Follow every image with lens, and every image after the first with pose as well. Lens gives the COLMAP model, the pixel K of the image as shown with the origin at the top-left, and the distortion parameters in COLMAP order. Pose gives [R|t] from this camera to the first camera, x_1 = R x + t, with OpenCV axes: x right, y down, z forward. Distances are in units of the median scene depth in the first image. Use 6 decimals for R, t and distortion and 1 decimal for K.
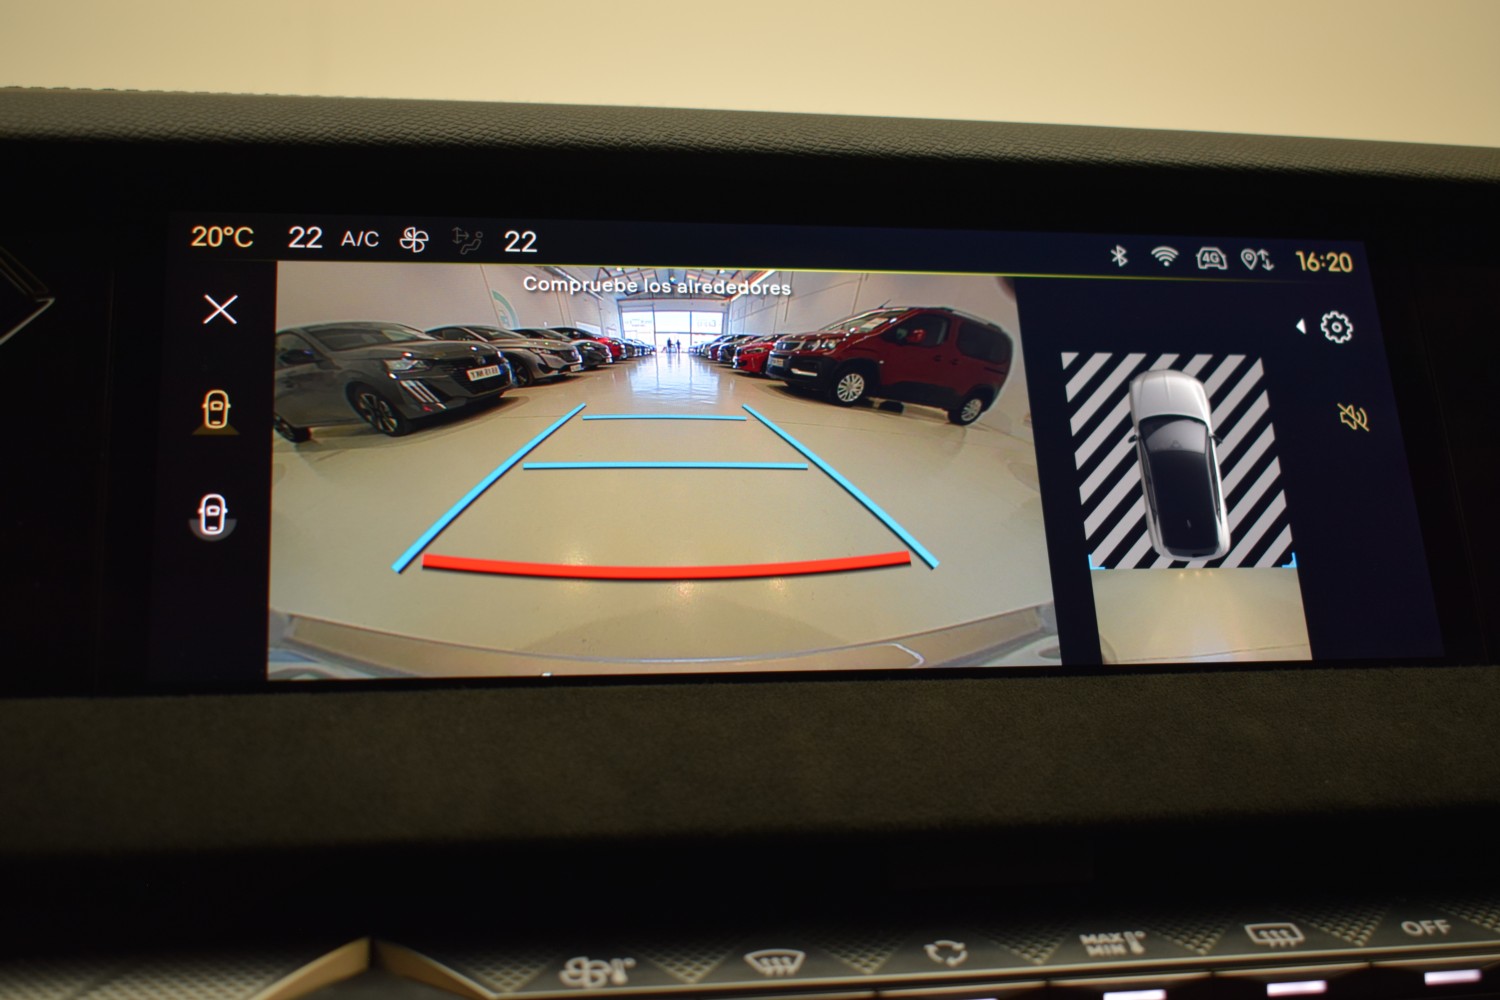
lens RADIAL K [[1890.2, 0, 750.0], [0, 1890.2, 500.0], [0, 0, 1]] dist [-0.073636, 0.060286]
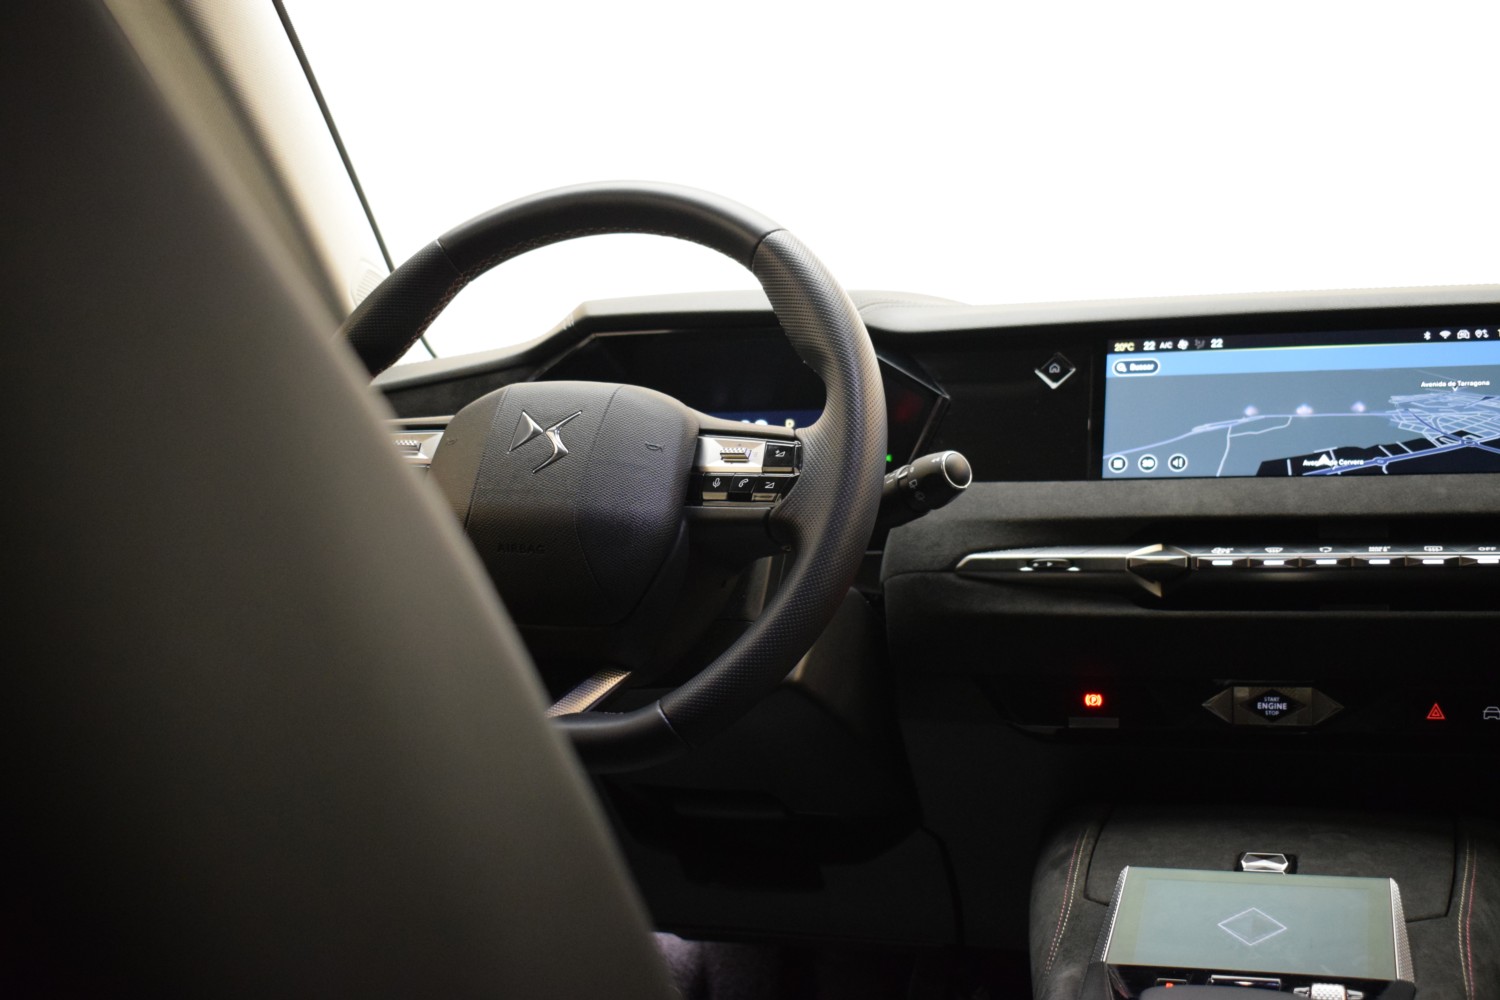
lens RADIAL K [[1890.2, 0, 750.0], [0, 1890.2, 500.0], [0, 0, 1]] dist [-0.073636, 0.060286]
pose [[0.869779, -0.011318, -0.493312, 0.855770], [0.011595, 0.999930, -0.002498, 0.141256], [0.493305, -0.003547, 0.869849, -2.426820]]
